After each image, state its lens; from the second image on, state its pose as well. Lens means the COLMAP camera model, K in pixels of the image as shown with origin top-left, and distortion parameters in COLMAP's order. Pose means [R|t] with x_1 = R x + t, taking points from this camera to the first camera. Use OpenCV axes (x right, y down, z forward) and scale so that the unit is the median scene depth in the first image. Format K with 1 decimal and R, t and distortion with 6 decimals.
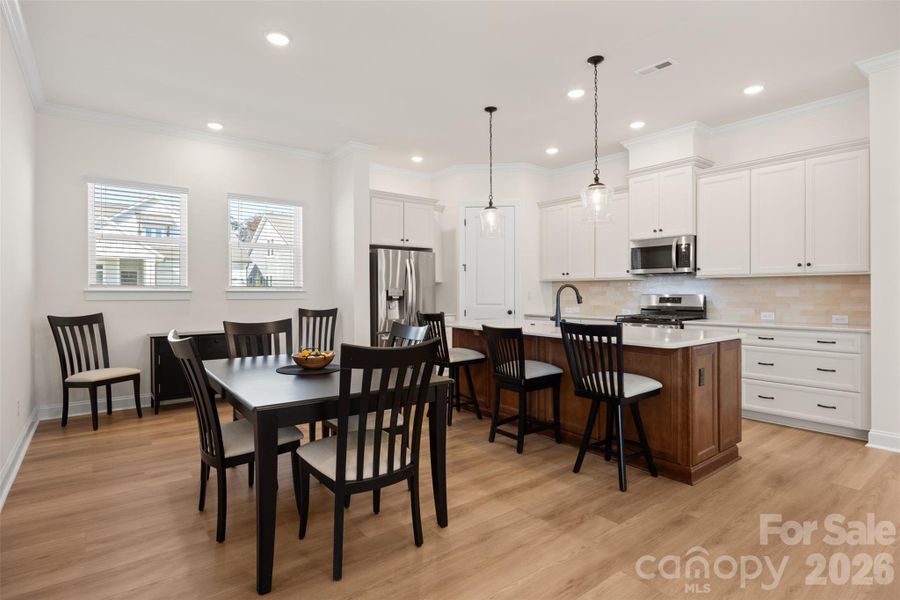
lens RADIAL K [[465.7, 0, 448.6], [0, 465.7, 294.0], [0, 0, 1]] dist [-0.010032, -0.001185]
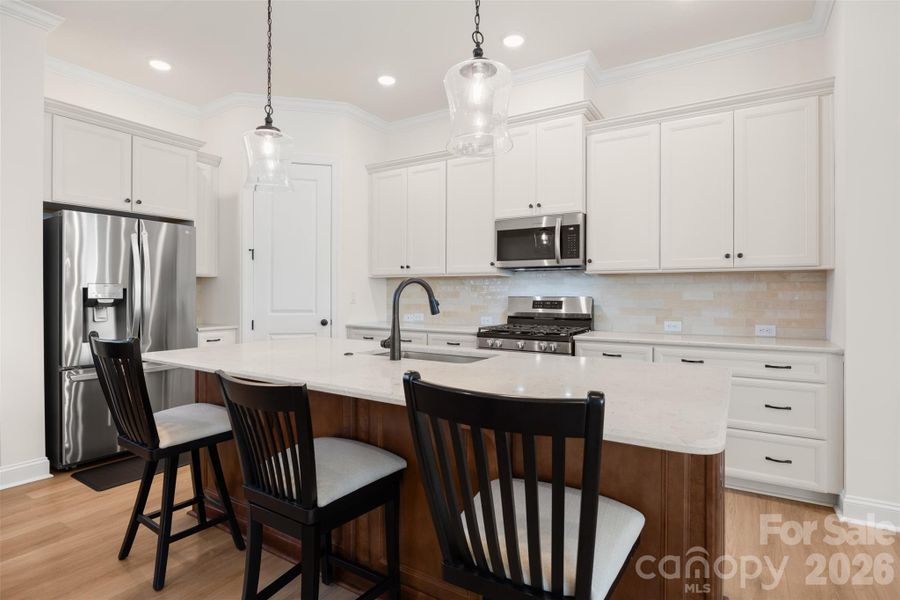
lens RADIAL K [[465.7, 0, 455.8], [0, 465.7, 295.5], [0, 0, 1]] dist [-0.010032, -0.001185]
pose [[0.934446, 0.001645, 0.356100, 0.092949], [-0.002289, 0.999996, 0.001390, -0.001606], [-0.356097, -0.002114, 0.934447, 0.405365]]
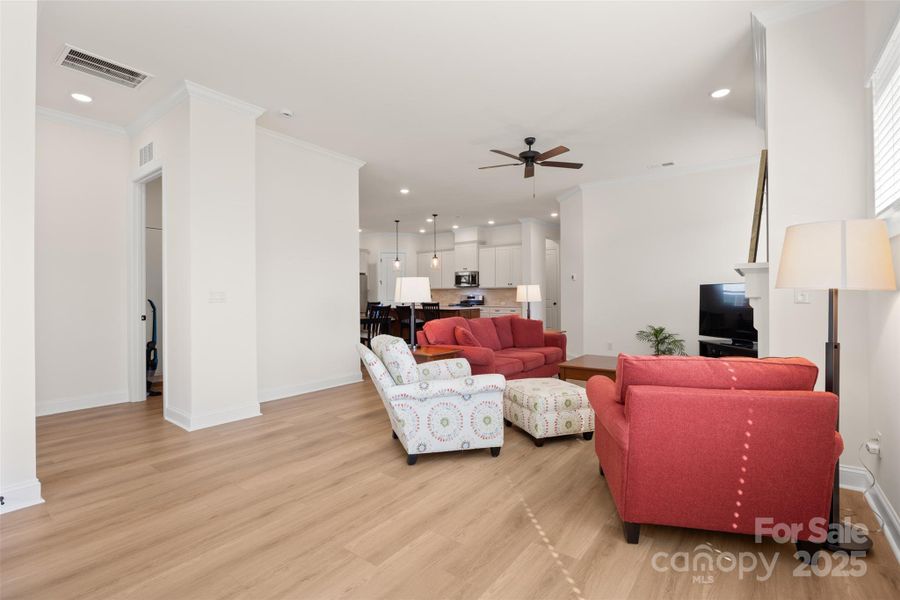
lens RADIAL K [[408.4, 0, 447.0], [0, 408.4, 298.7], [0, 0, 1]] dist [-0.003200, -0.001279]
pose [[0.967062, -0.004743, 0.254496, -0.191260], [0.003795, 0.999984, 0.004215, 0.010506], [-0.254512, -0.003110, 0.967065, -1.086319]]
